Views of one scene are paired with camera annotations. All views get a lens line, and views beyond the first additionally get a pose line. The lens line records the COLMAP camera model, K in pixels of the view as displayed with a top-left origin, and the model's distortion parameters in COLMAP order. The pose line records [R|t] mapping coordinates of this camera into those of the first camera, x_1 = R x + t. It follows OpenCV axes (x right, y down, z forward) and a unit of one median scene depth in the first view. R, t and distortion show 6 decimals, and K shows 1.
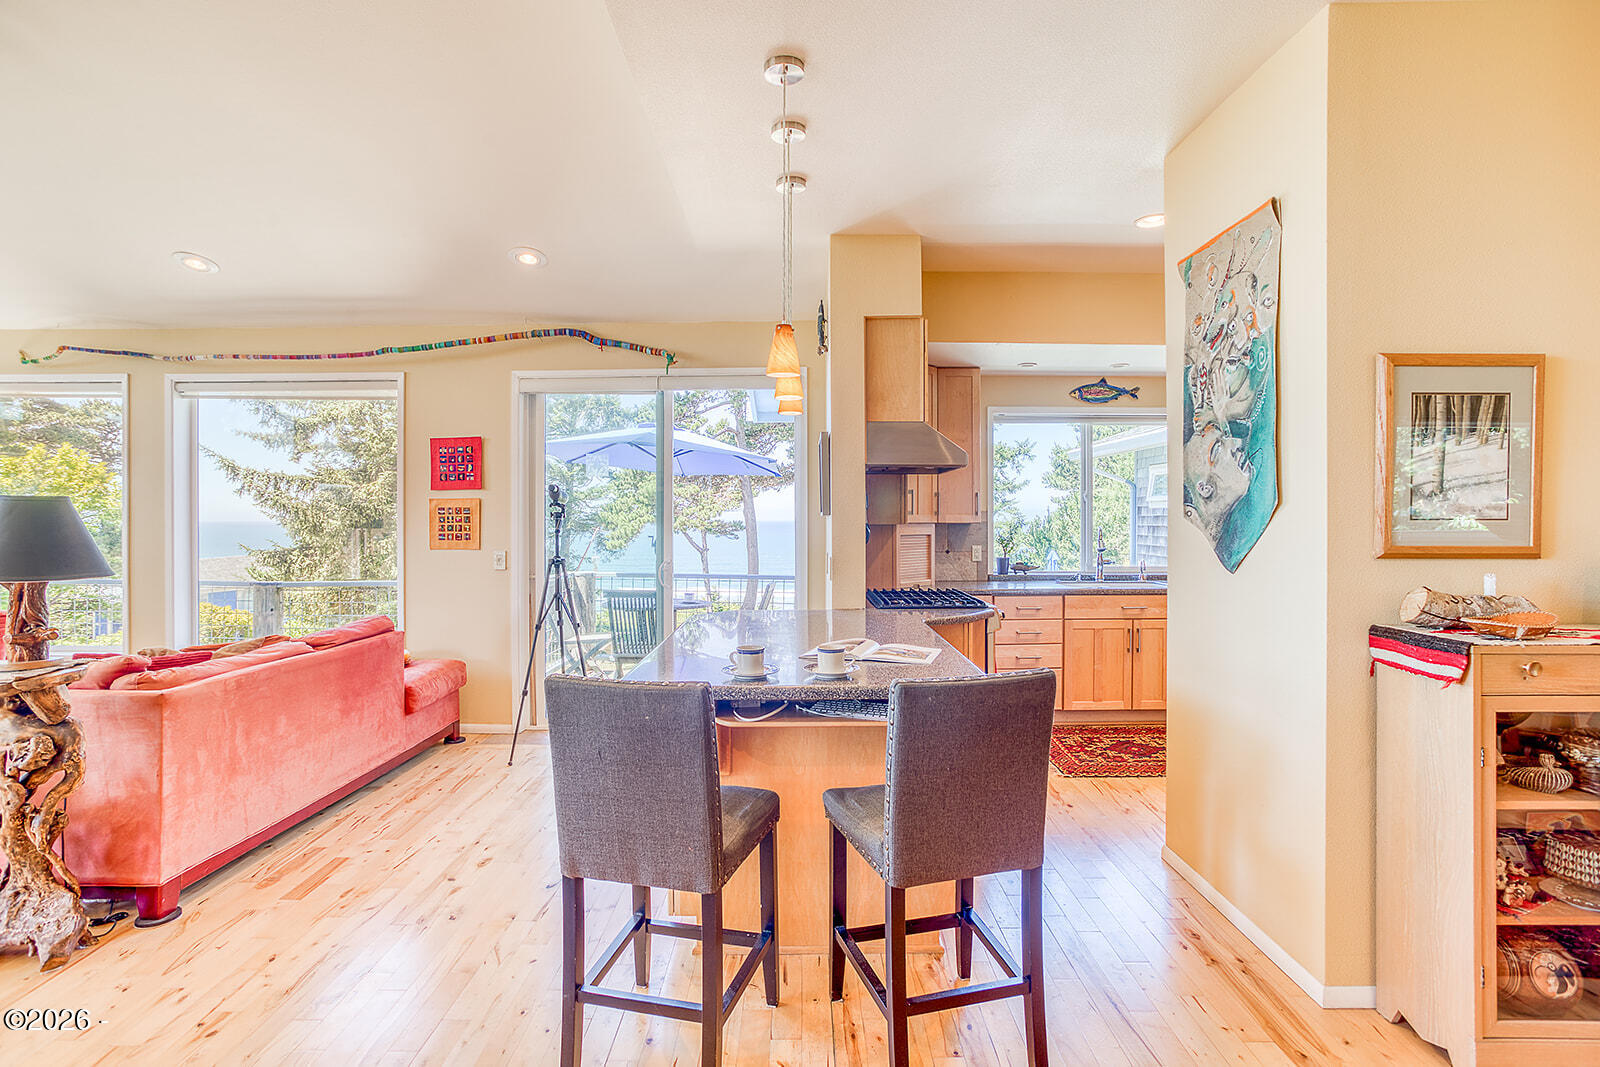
lens RADIAL K [[765.5, 0, 803.1], [0, 765.5, 526.8], [0, 0, 1]] dist [0.006810, 0.002632]
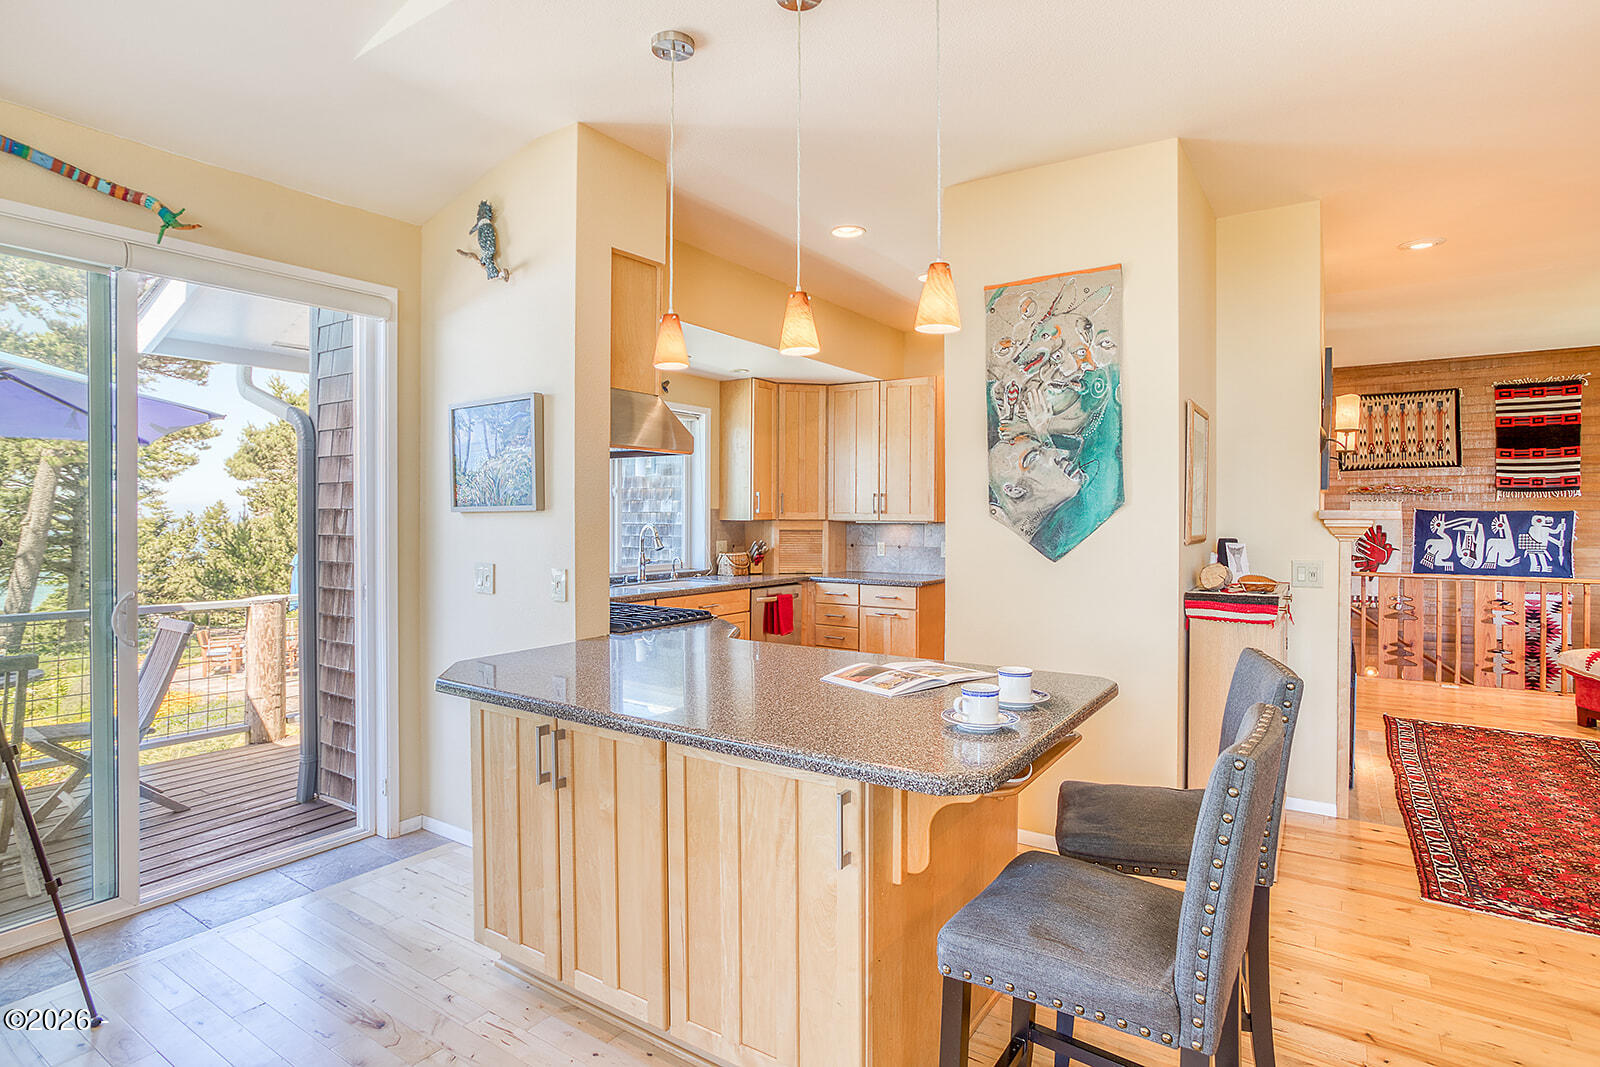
lens RADIAL K [[801.1, 0, 799.5], [0, 801.1, 523.1], [0, 0, 1]] dist [-0.020340, 0.004337]
pose [[0.573066, -0.010761, 0.819439, -0.695900], [0.010722, 0.999927, 0.005633, -0.011220], [-0.819439, 0.005558, 0.573139, 0.613449]]
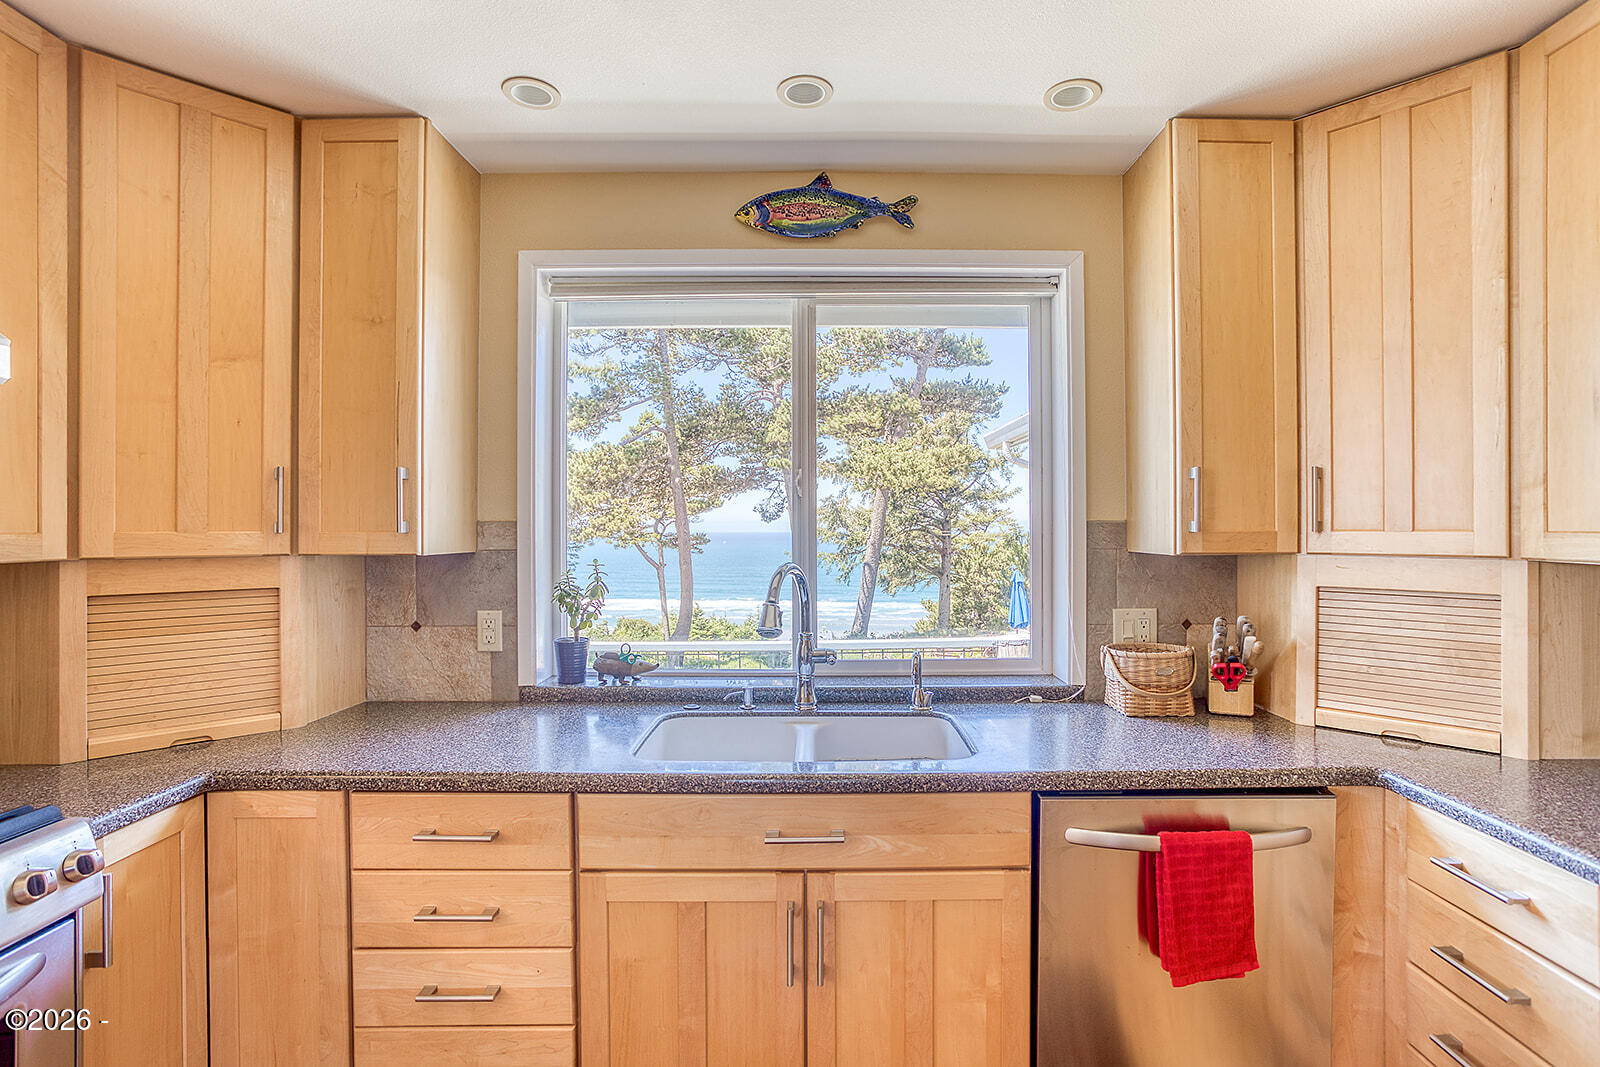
lens RADIAL K [[765.5, 0, 806.4], [0, 765.5, 525.9], [0, 0, 1]] dist [0.006810, 0.002632]
pose [[0.999830, -0.002141, -0.018289, 0.849328], [0.001848, 0.999870, -0.016028, -0.025052], [0.018321, 0.015991, 0.999704, 1.346512]]
